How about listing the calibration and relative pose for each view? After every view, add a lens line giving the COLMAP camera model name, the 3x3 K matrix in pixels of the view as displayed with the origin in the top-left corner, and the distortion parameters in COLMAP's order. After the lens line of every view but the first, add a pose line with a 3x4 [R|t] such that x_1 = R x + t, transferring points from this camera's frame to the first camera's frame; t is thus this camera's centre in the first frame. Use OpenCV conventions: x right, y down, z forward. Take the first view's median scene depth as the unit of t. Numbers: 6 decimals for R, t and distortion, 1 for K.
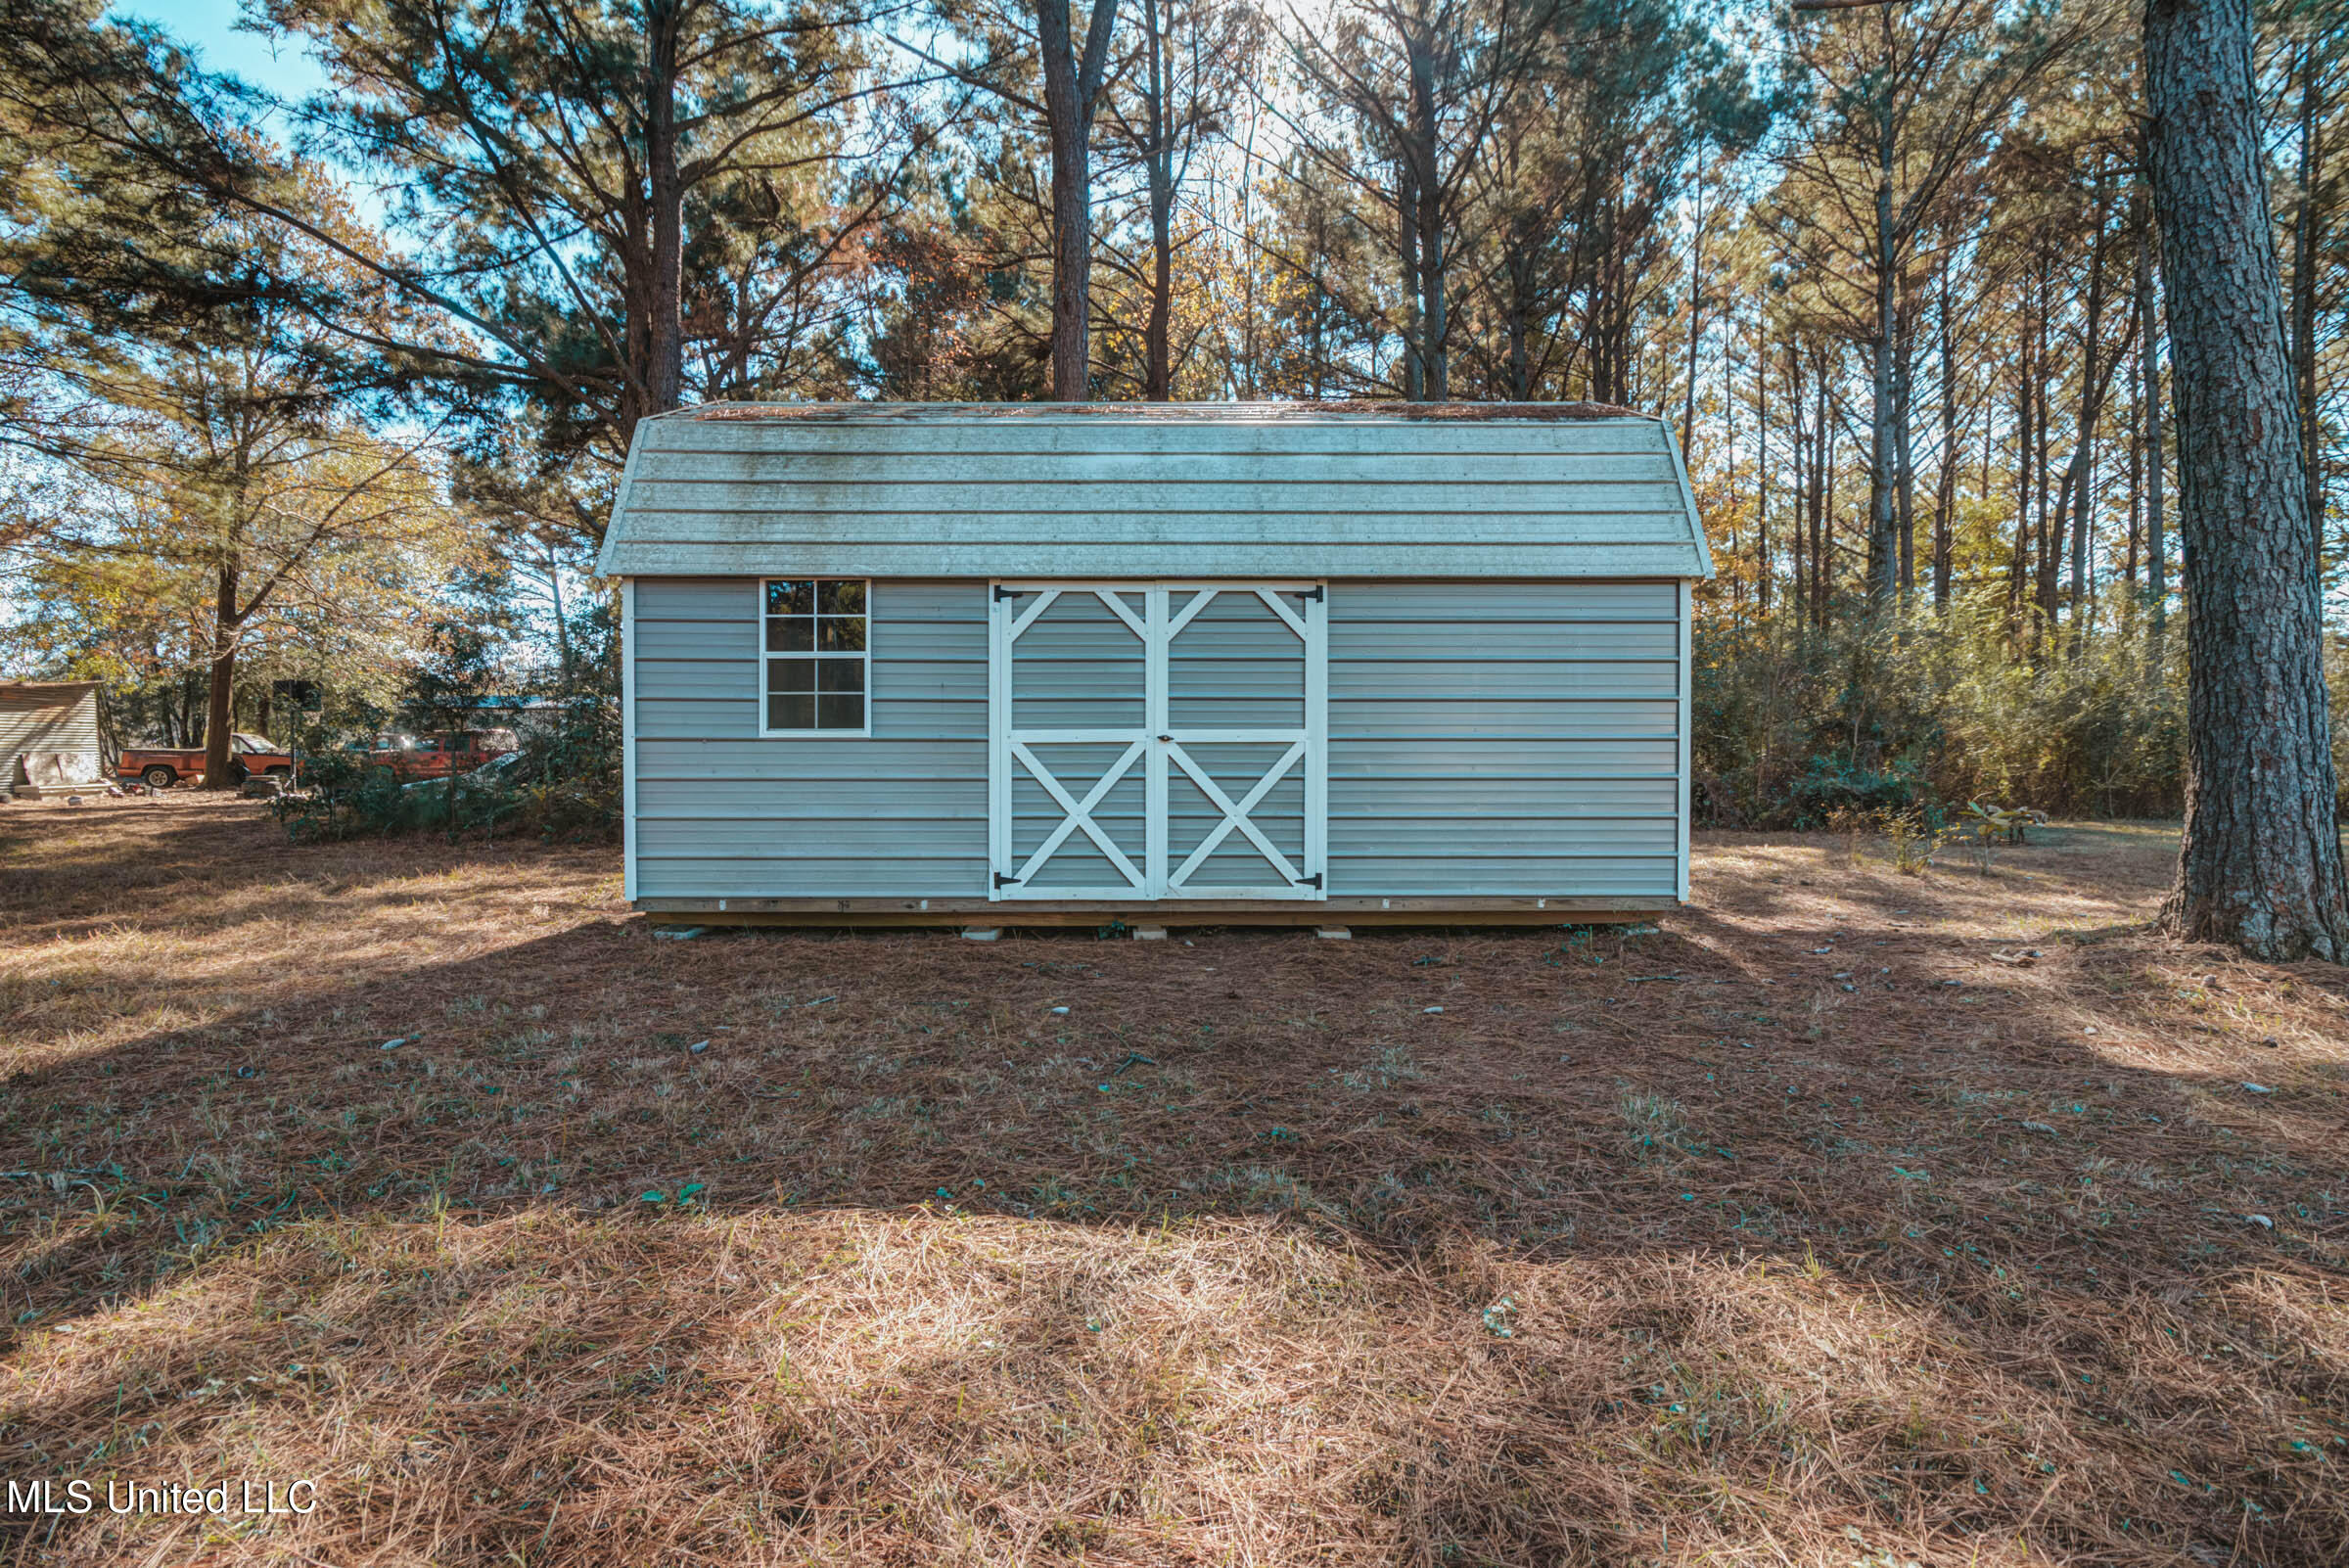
lens RADIAL K [[1071.4, 0, 1163.6], [0, 1071.4, 771.6], [0, 0, 1]] dist [0.019097, -0.013966]
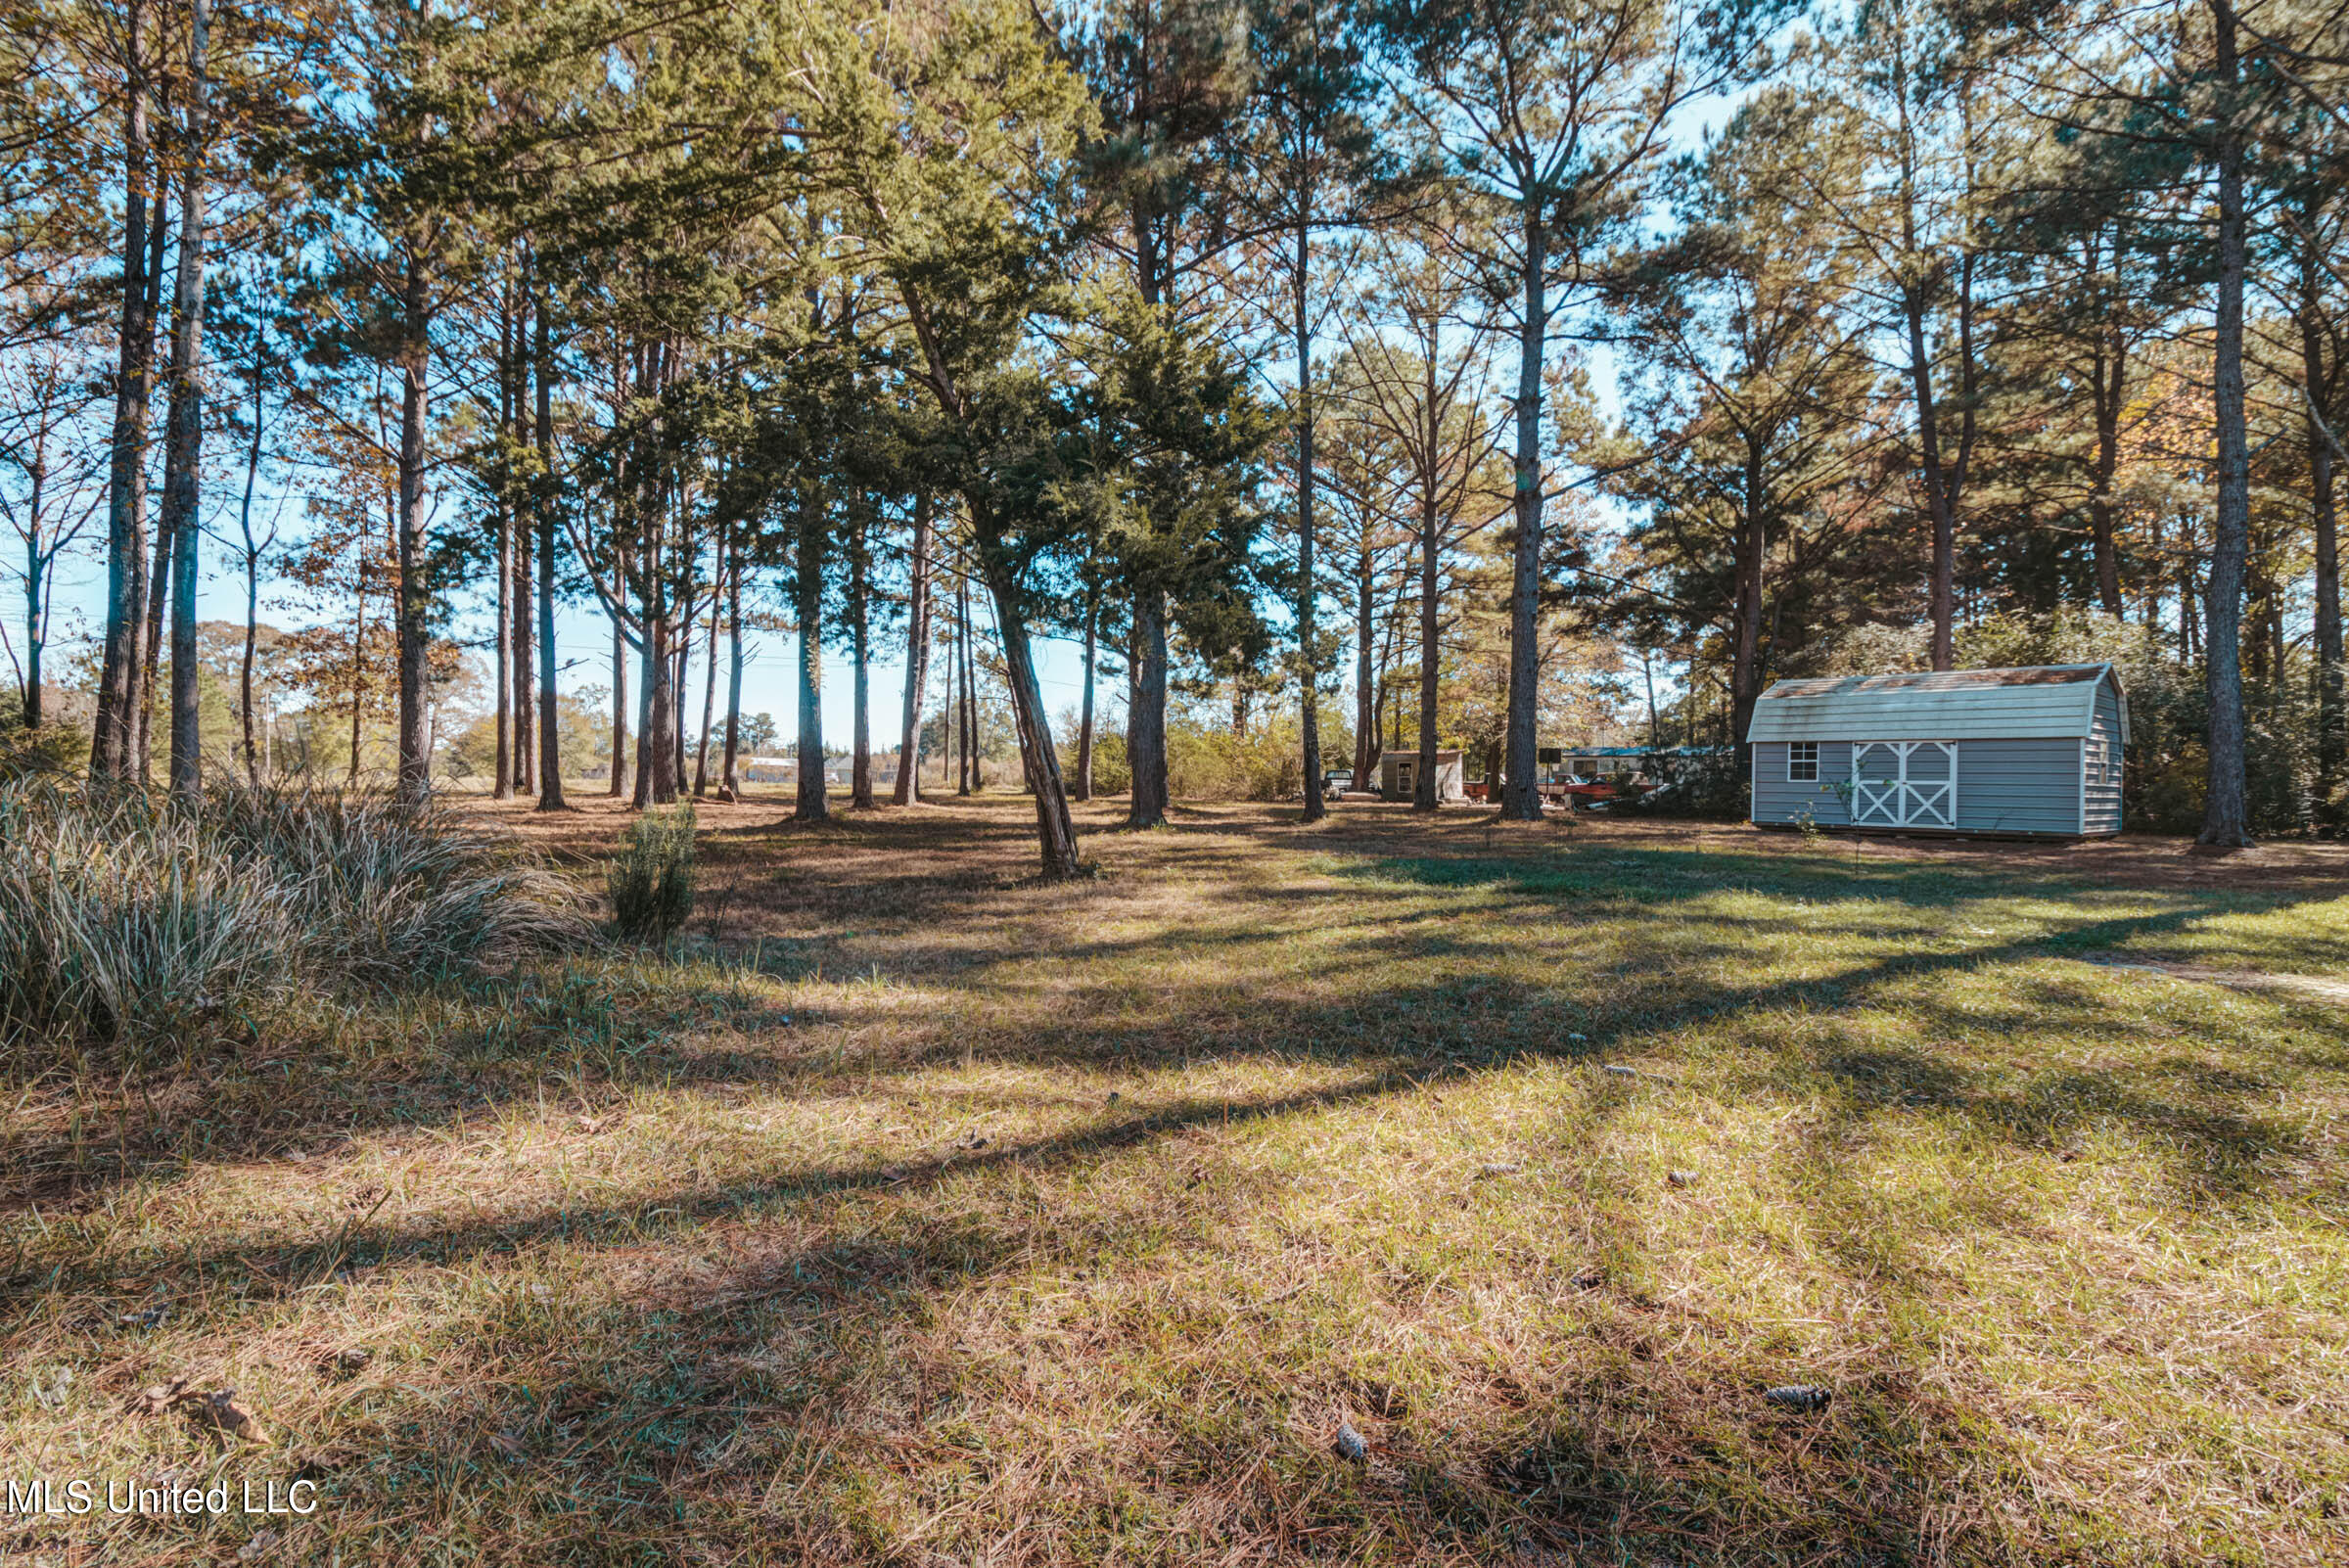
lens RADIAL K [[1088.4, 0, 1164.3], [0, 1088.4, 771.0], [0, 0, 1]] dist [0.020877, -0.013884]
pose [[0.622214, 0.004745, -0.782833, 1.364808], [-0.028761, 0.999445, -0.016802, 0.062431], [0.782319, 0.032969, 0.622005, -3.340612]]
